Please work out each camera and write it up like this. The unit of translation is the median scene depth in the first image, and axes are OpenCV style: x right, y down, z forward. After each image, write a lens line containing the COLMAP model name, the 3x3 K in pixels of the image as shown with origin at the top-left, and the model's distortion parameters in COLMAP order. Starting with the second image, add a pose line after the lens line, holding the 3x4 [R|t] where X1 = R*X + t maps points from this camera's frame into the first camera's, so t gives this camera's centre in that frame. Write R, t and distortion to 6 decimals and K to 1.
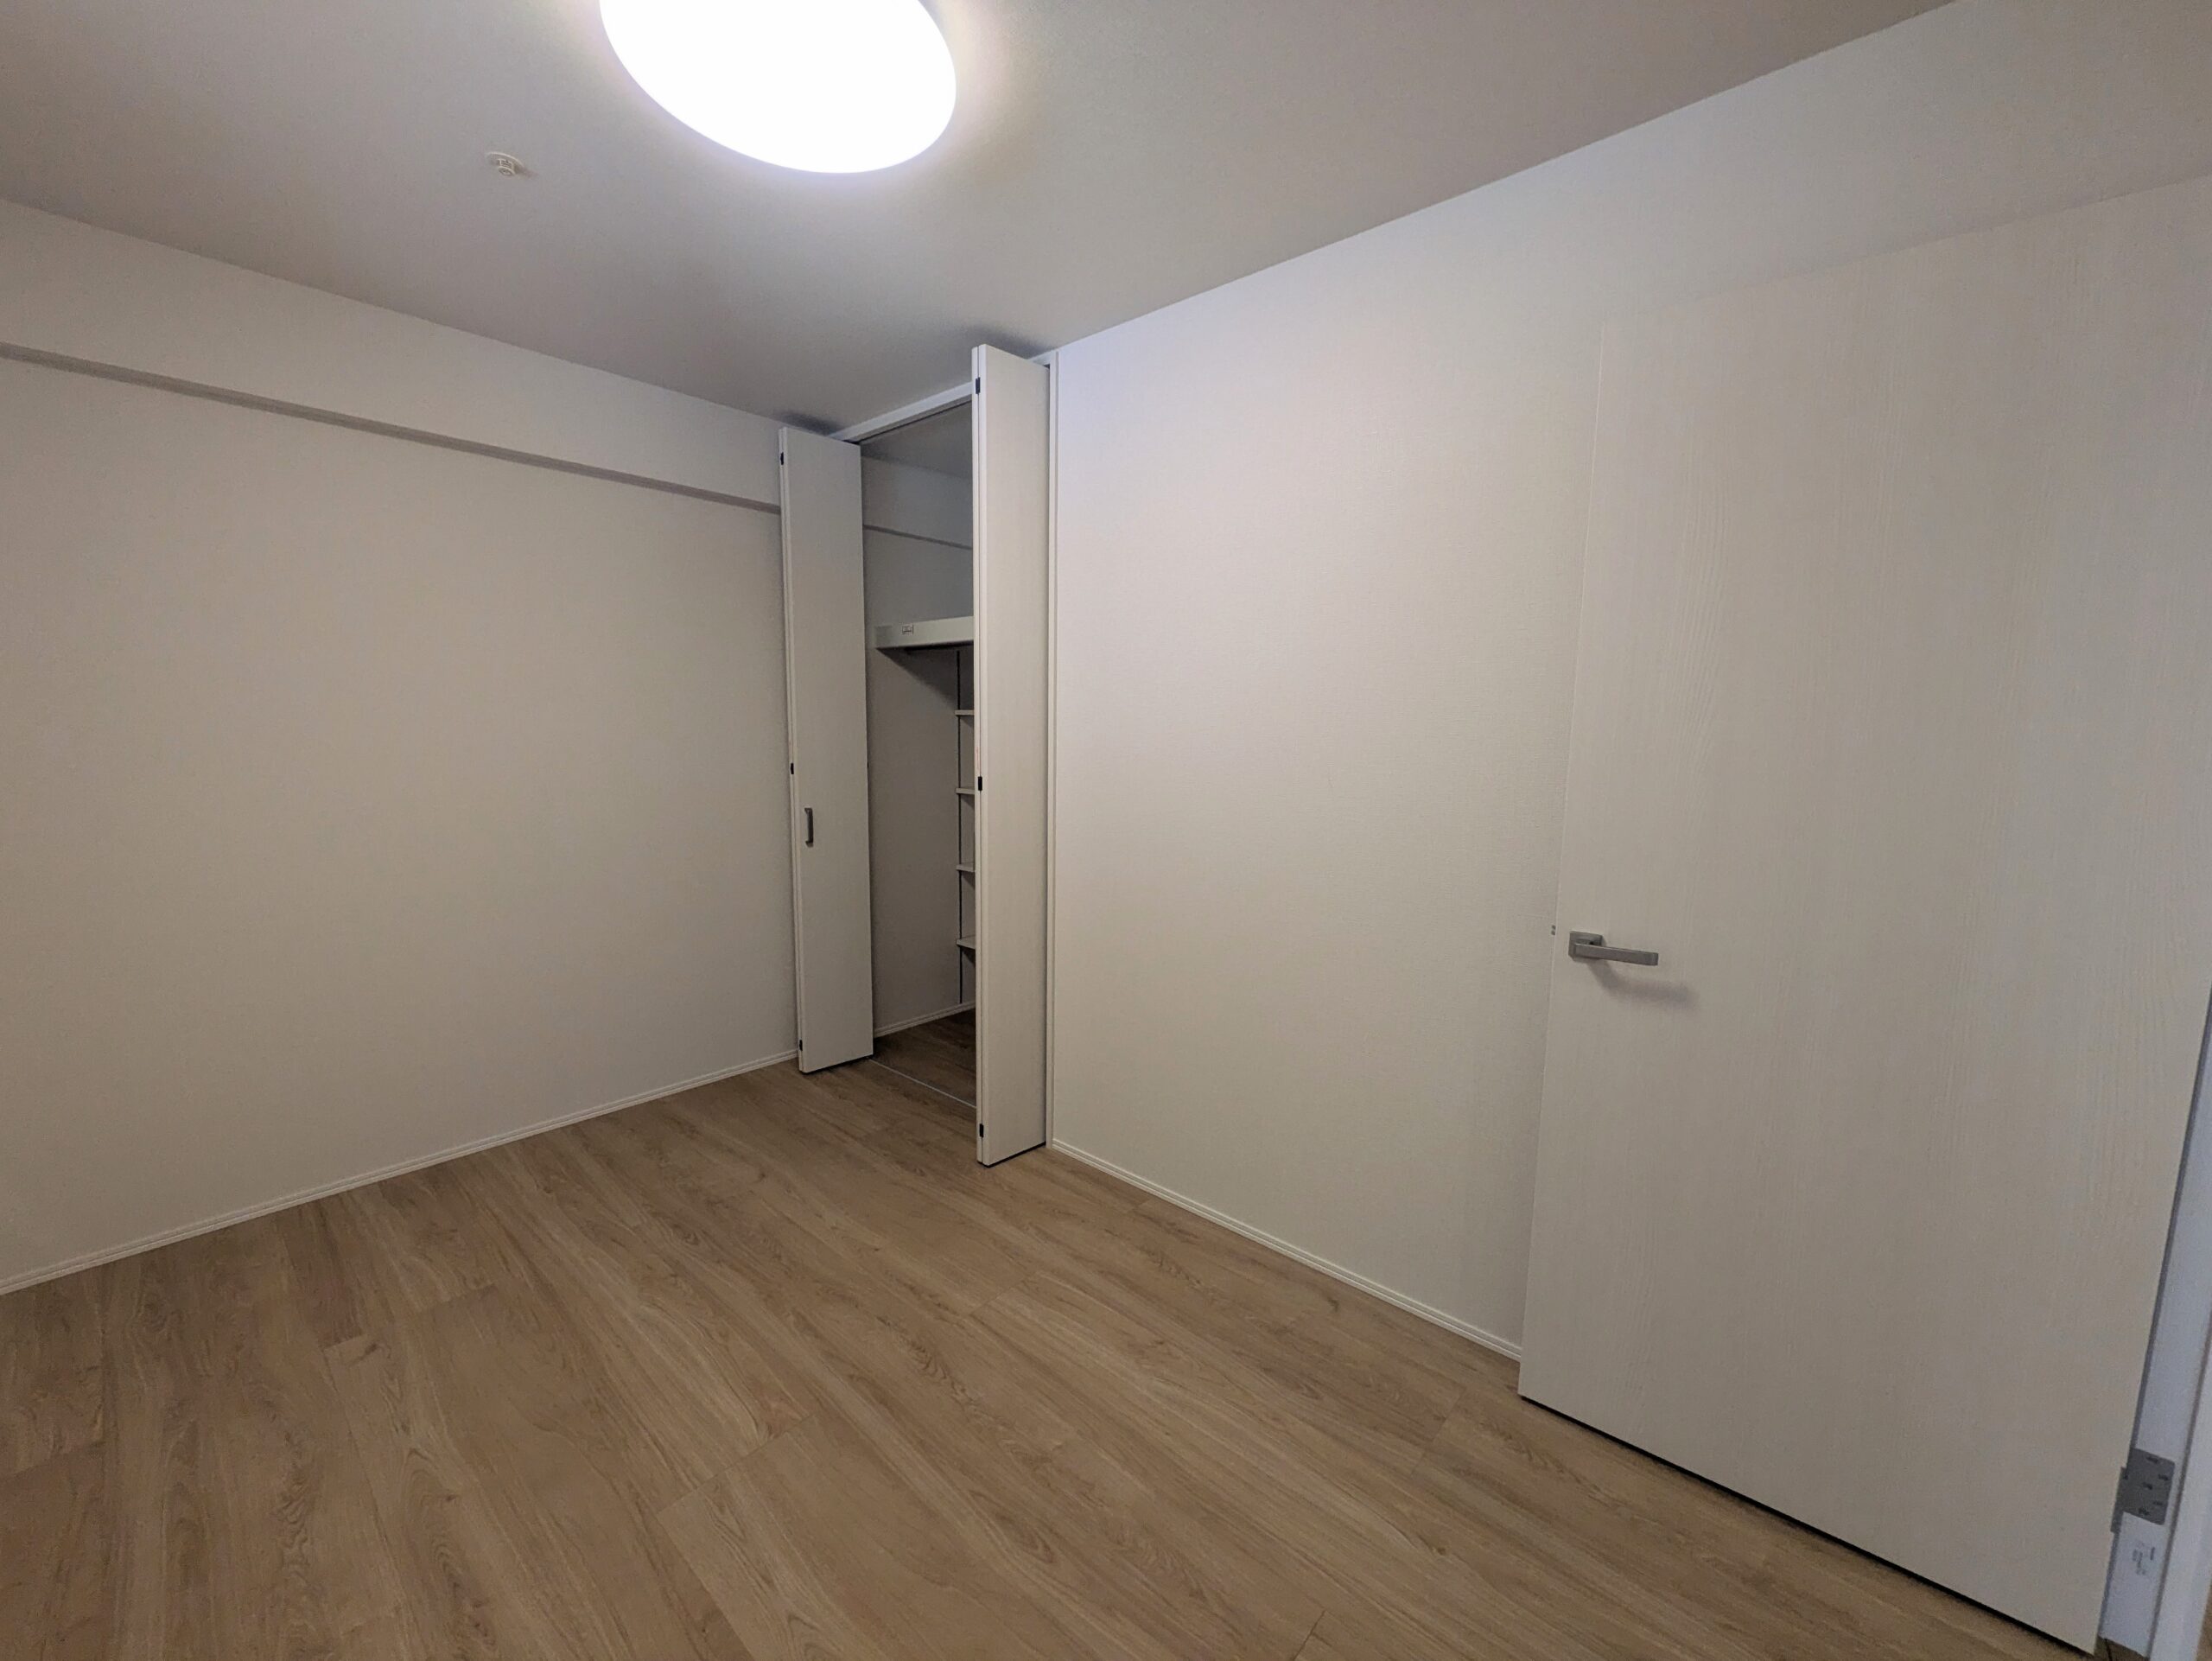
lens RADIAL K [[867.3, 0, 1106.0], [0, 867.3, 830.5], [0, 0, 1]] dist [0.000201, 0.000310]
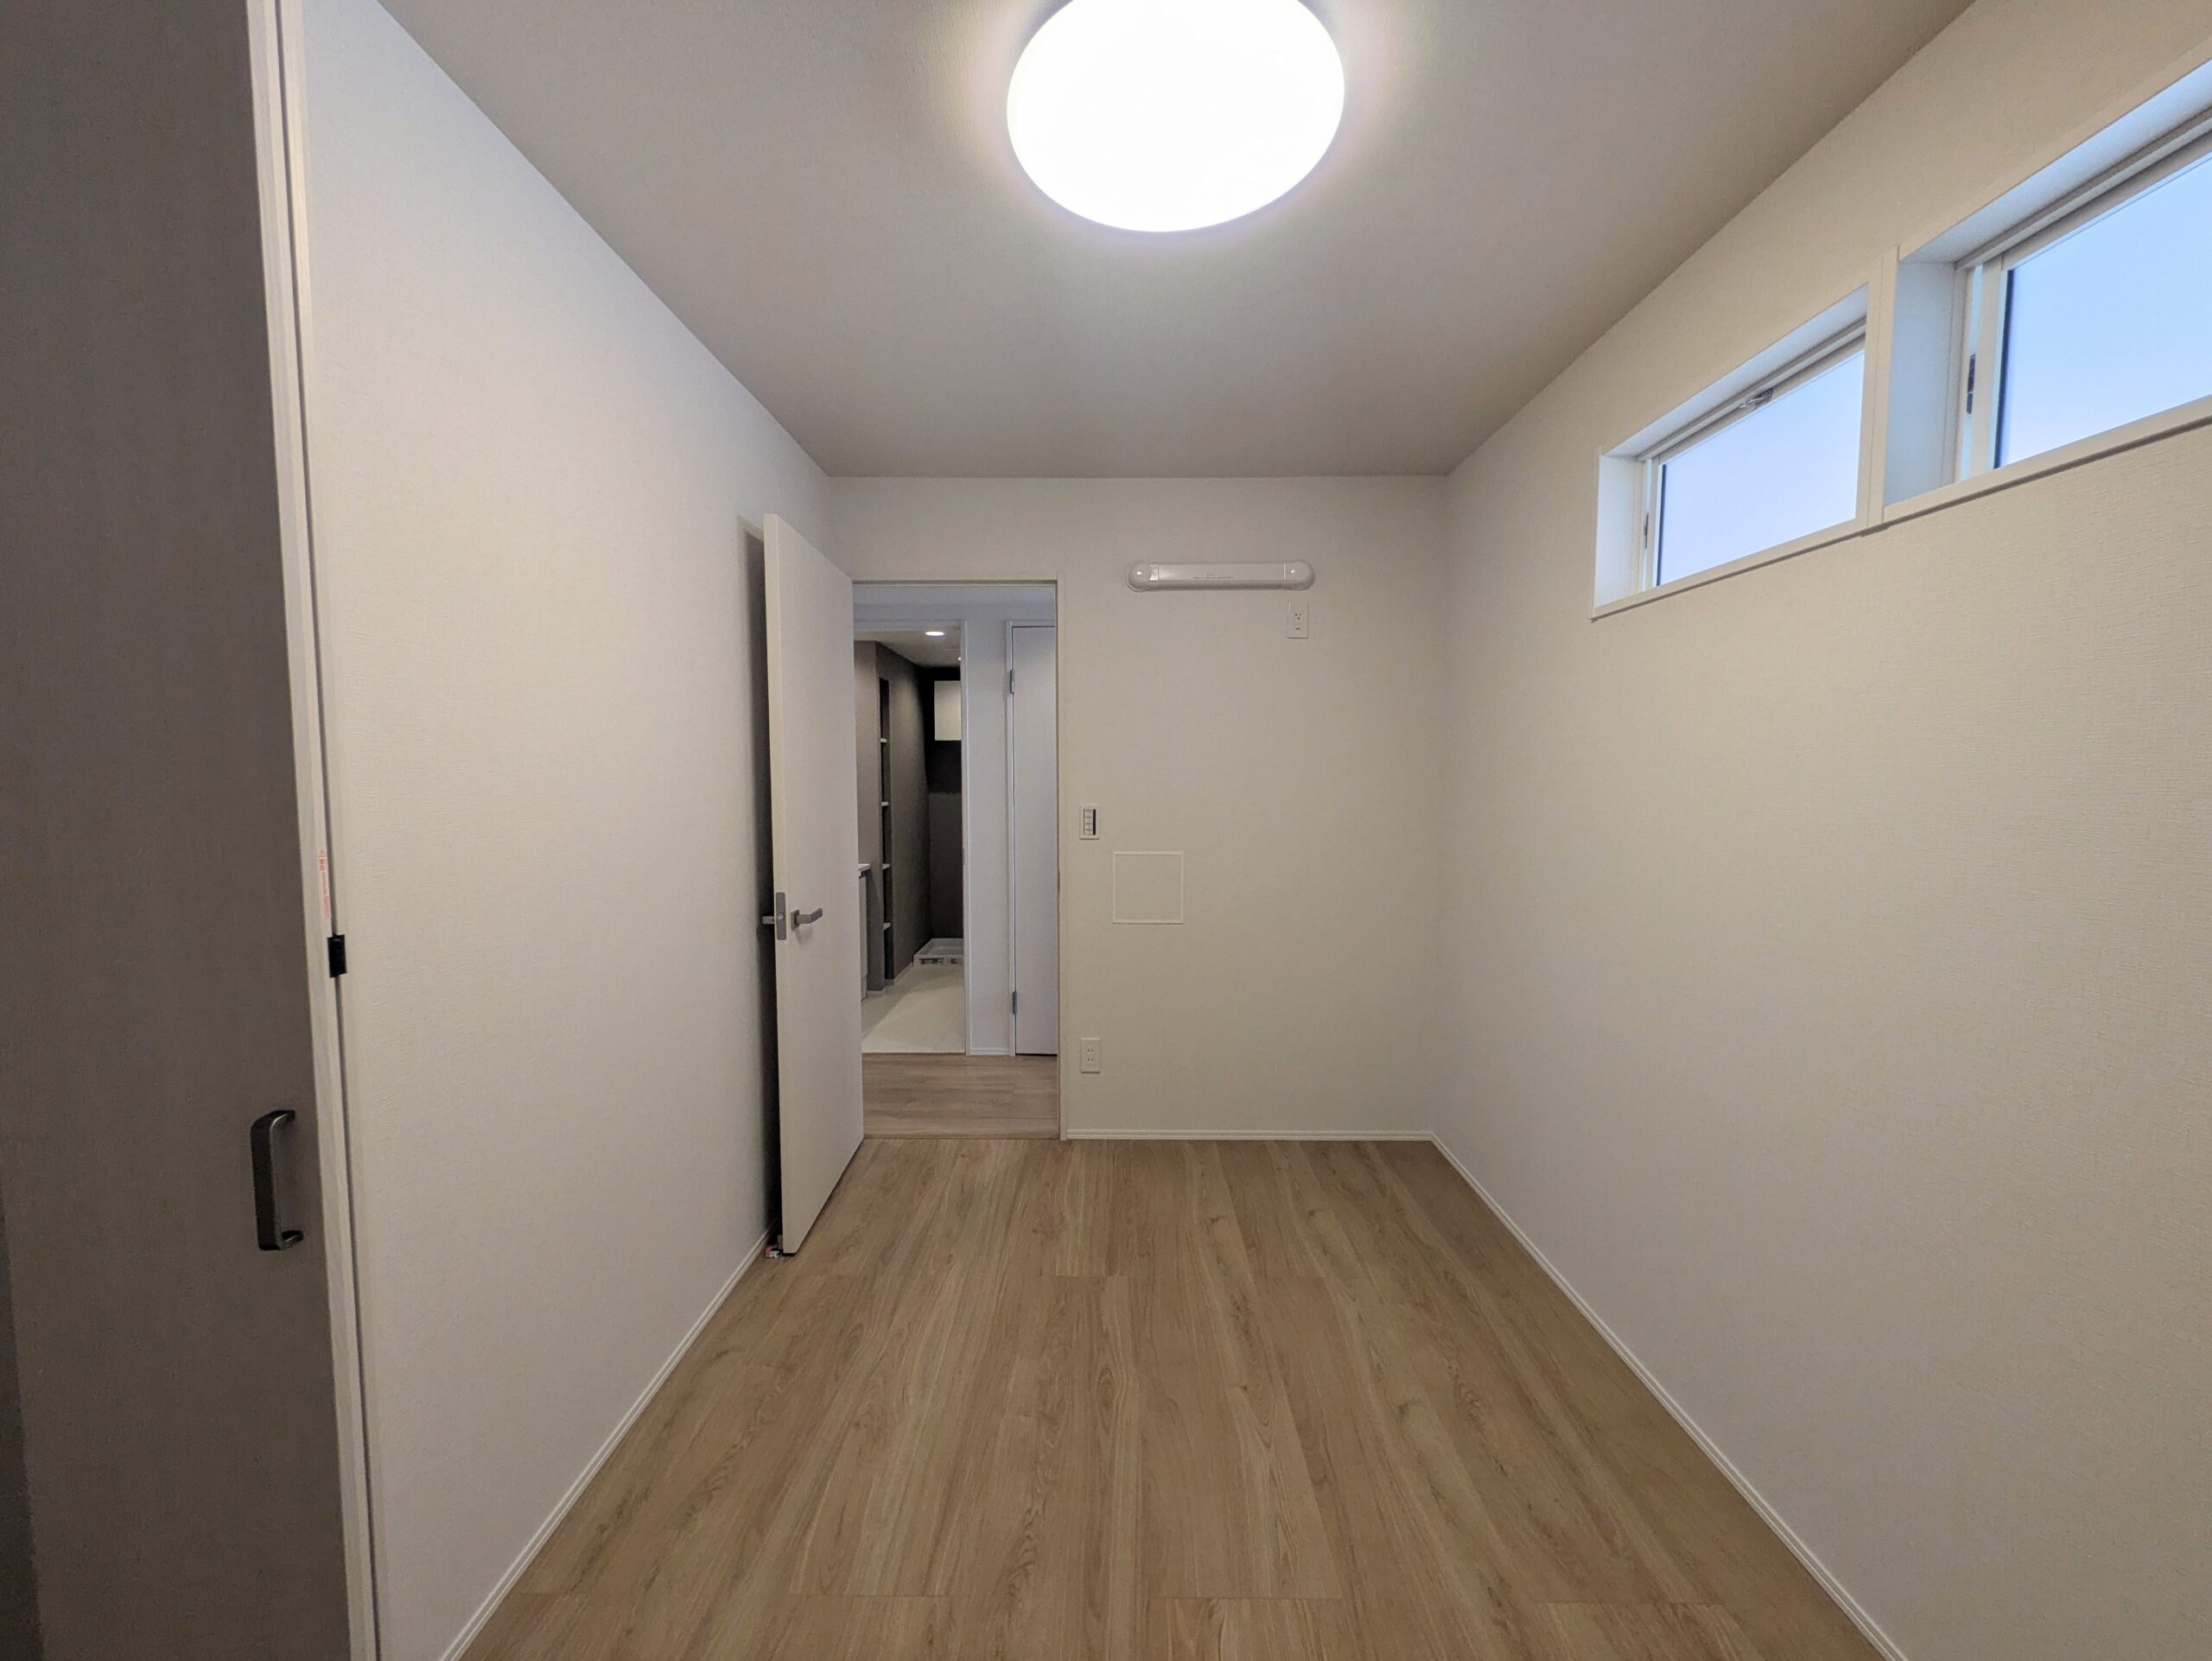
lens RADIAL K [[867.3, 0, 1106.0], [0, 867.3, 830.5], [0, 0, 1]] dist [0.000201, 0.000310]
pose [[-0.646990, -0.059816, 0.760149, -0.944400], [0.086759, 0.984669, 0.151328, -0.199495], [-0.757547, 0.163857, -0.631881, 1.530238]]
